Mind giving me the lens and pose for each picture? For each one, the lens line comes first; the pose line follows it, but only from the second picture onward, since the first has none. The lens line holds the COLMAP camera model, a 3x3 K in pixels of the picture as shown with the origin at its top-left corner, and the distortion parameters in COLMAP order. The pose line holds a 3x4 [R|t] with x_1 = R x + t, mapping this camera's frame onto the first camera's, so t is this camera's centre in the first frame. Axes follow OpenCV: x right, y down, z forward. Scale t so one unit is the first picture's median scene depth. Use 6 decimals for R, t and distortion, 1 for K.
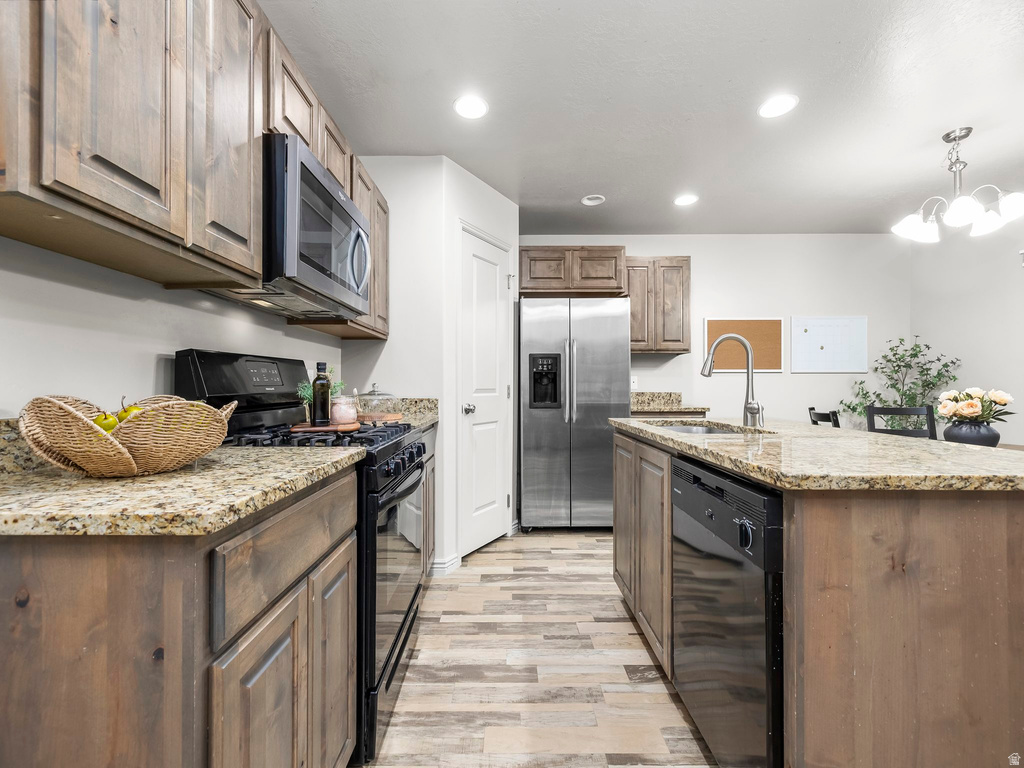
lens RADIAL K [[426.2, 0, 504.6], [0, 426.2, 384.4], [0, 0, 1]] dist [0.001678, 0.000213]
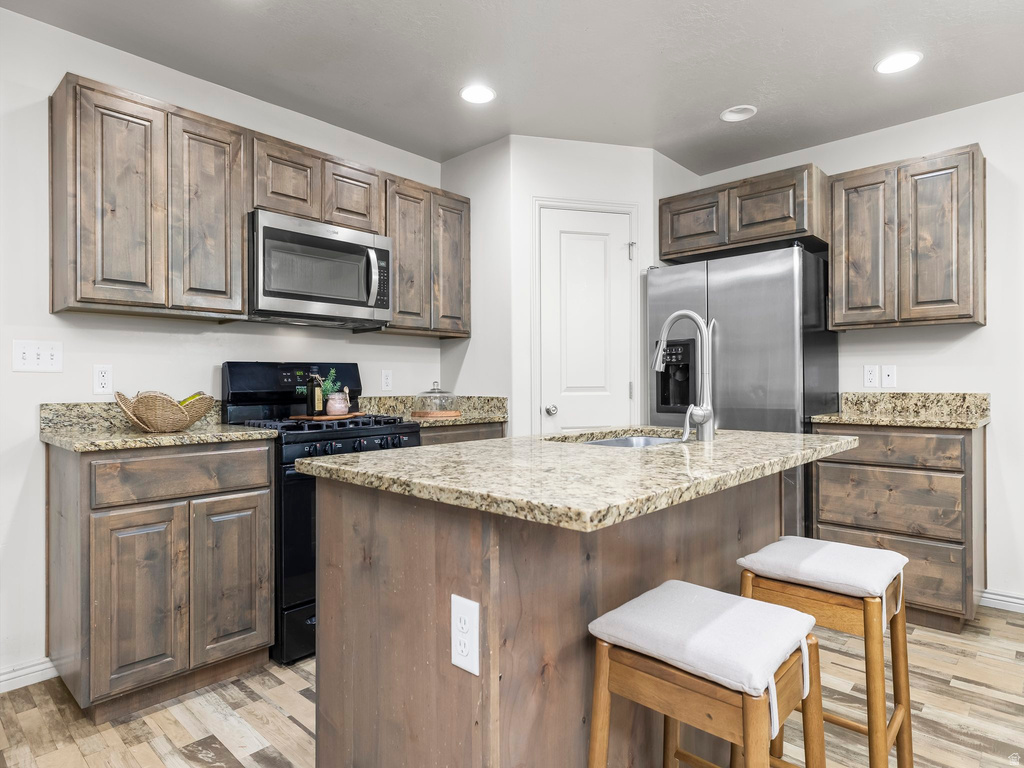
lens RADIAL K [[584.8, 0, 512.0], [0, 584.8, 384.0], [0, 0, 1]] dist [0.003865, -0.001394]
pose [[0.734880, -0.002942, -0.678191, 0.716004], [0.007737, 0.999962, 0.004045, -0.001102], [0.678153, -0.008220, 0.734875, 0.064345]]
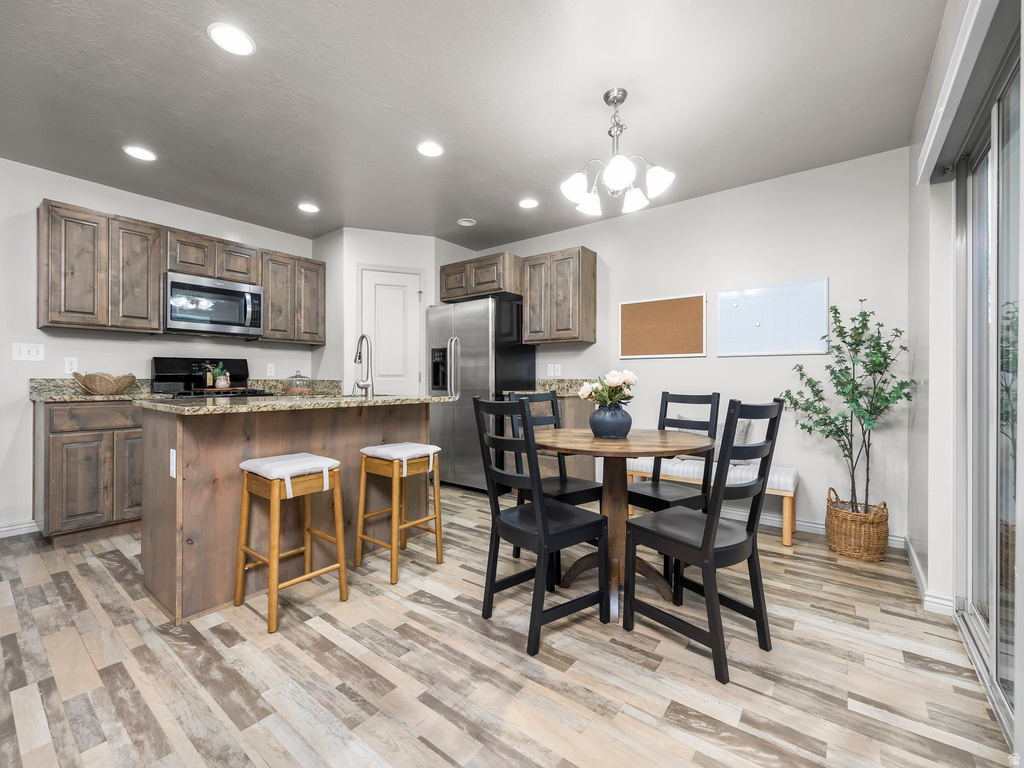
lens RADIAL K [[434.0, 0, 509.1], [0, 434.0, 380.2], [0, 0, 1]] dist [-0.000580, 0.000315]
pose [[0.787926, 0.003865, -0.615757, 1.334243], [-0.000632, 0.999985, 0.005467, 0.023329], [0.615769, -0.003918, 0.787917, 0.103345]]
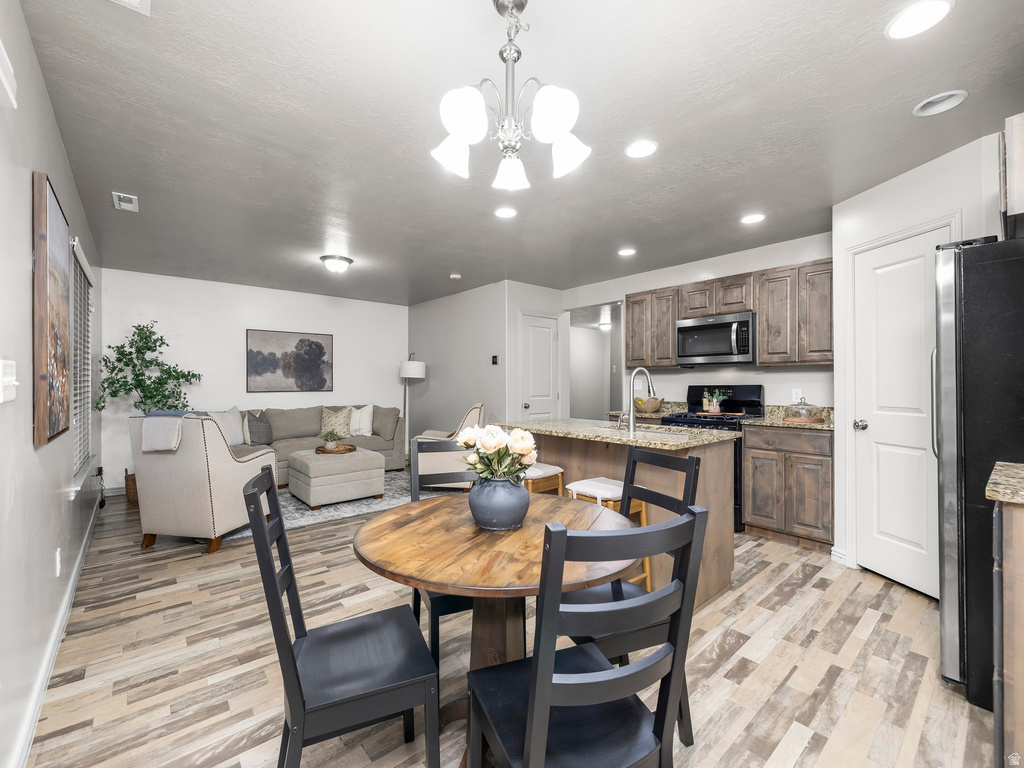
lens RADIAL K [[435.4, 0, 500.2], [0, 435.4, 381.4], [0, 0, 1]] dist [0.024512, 0.000141]
pose [[-0.764531, -0.002385, -0.644582, 1.347993], [0.004123, 0.999955, -0.008590, -0.044349], [0.644573, -0.009225, -0.764487, 1.333731]]
